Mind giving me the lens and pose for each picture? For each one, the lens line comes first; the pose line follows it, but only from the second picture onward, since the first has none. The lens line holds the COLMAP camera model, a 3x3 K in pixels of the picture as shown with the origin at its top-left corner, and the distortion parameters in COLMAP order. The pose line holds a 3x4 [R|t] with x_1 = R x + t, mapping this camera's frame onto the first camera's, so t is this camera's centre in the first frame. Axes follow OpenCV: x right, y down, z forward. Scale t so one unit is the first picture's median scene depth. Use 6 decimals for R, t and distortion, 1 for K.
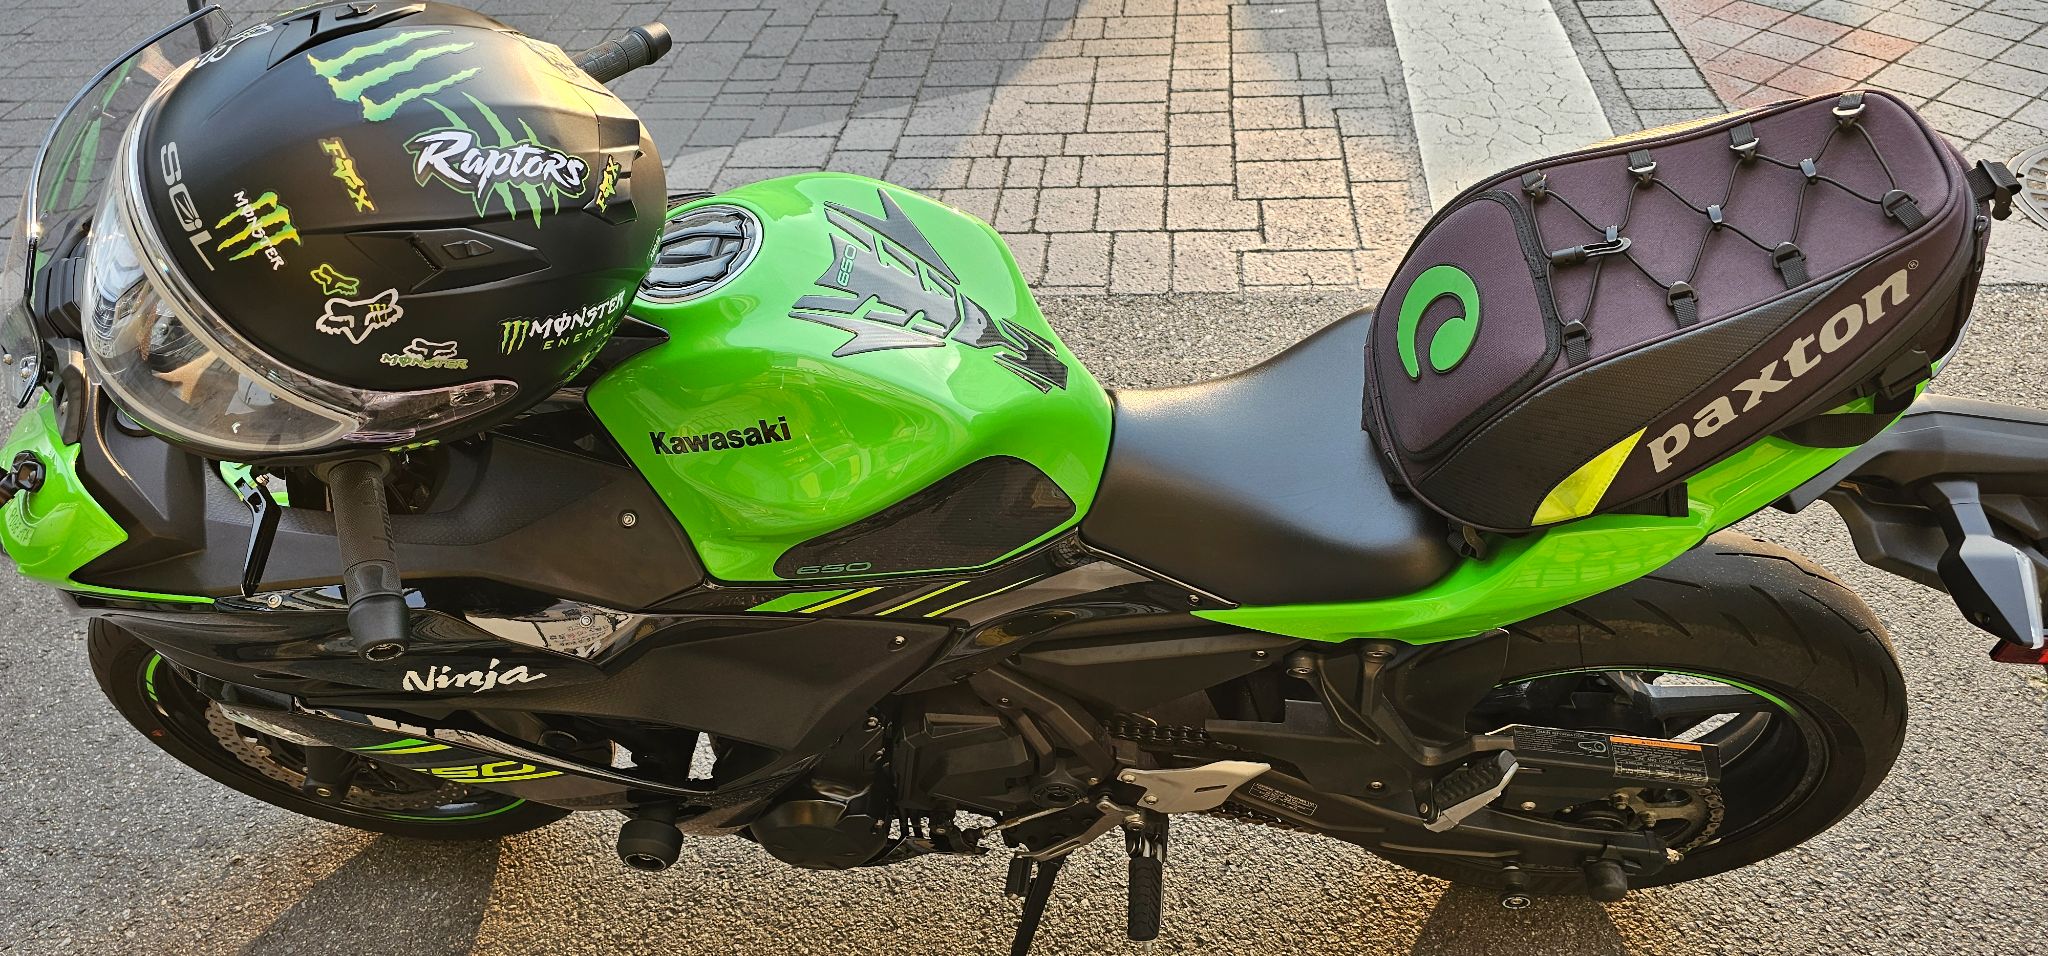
lens RADIAL K [[1369.4, 0, 1034.0], [0, 1369.4, 473.1], [0, 0, 1]] dist [0.032023, -0.027475]
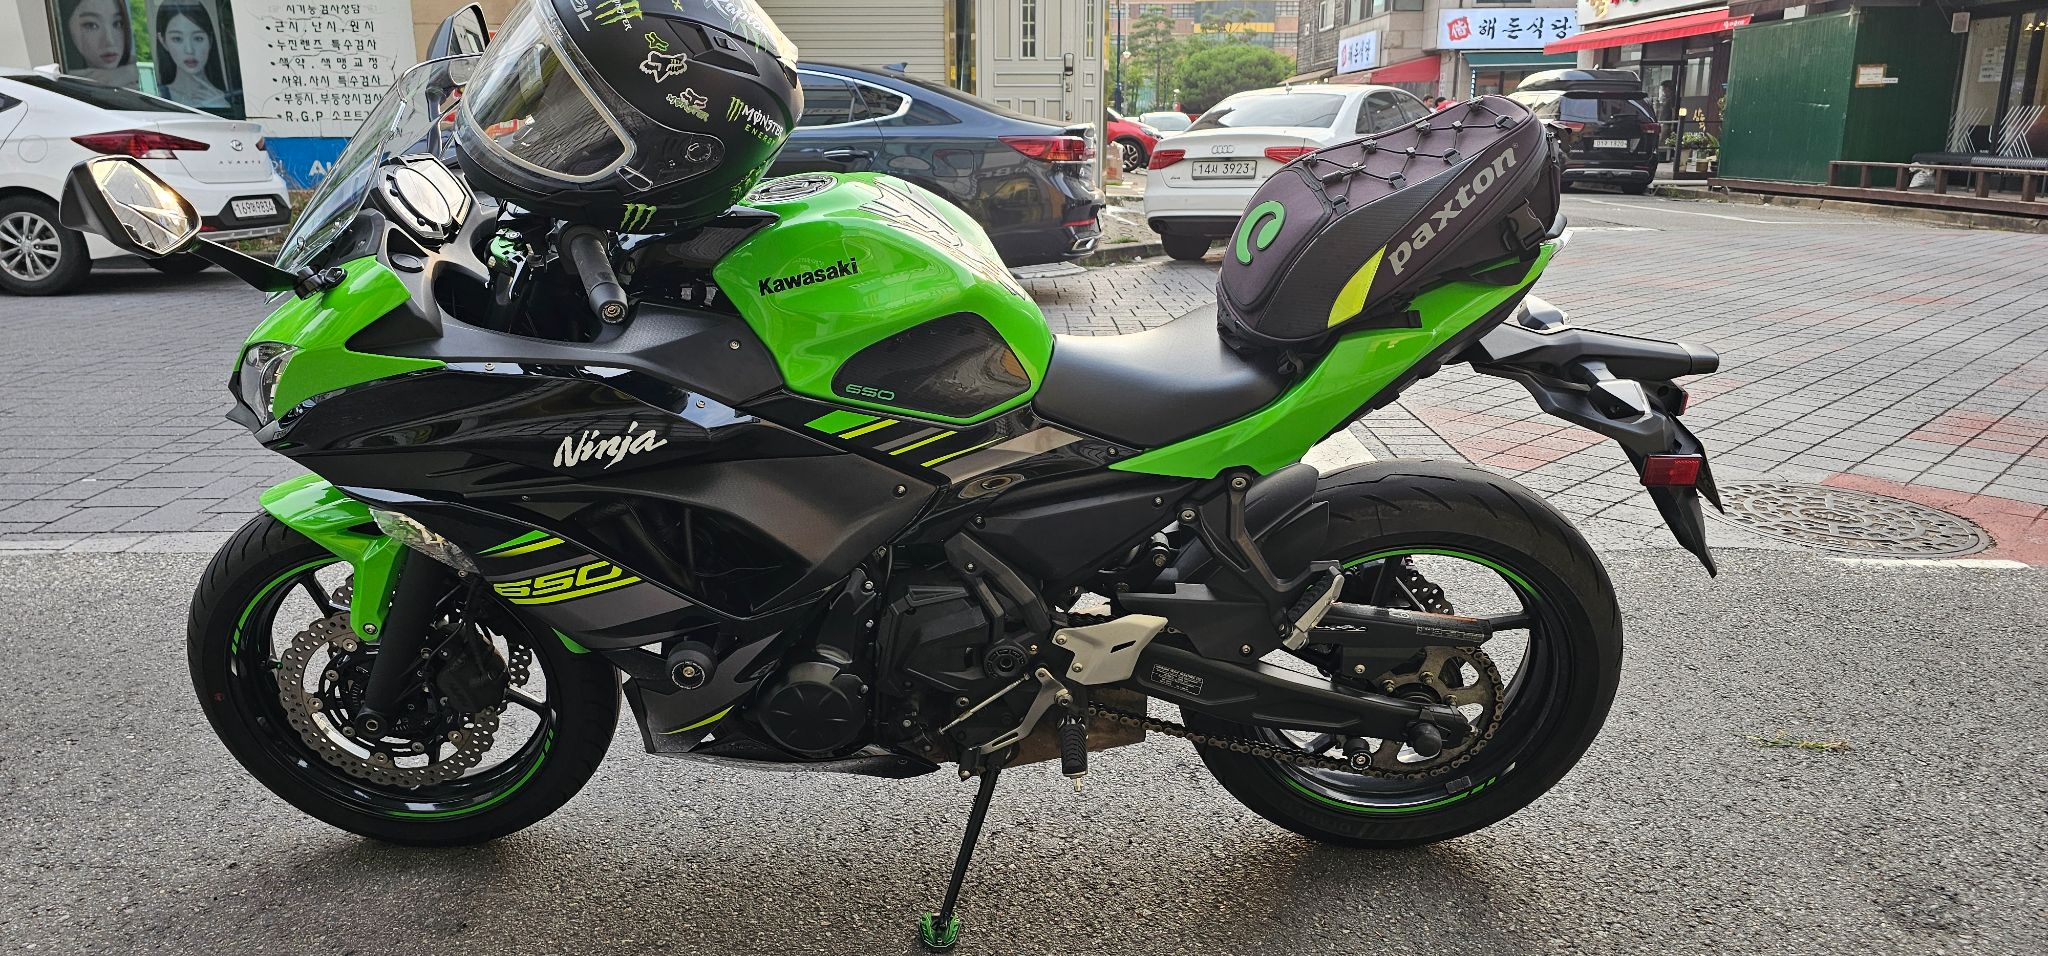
lens RADIAL K [[1361.8, 0, 1008.3], [0, 1361.8, 471.6], [0, 0, 1]] dist [0.051218, -0.042301]
pose [[0.994887, 0.031409, 0.095982, -0.137297], [0.009709, 0.916260, -0.400466, 0.734485], [-0.100523, 0.399351, 0.911271, -0.303277]]
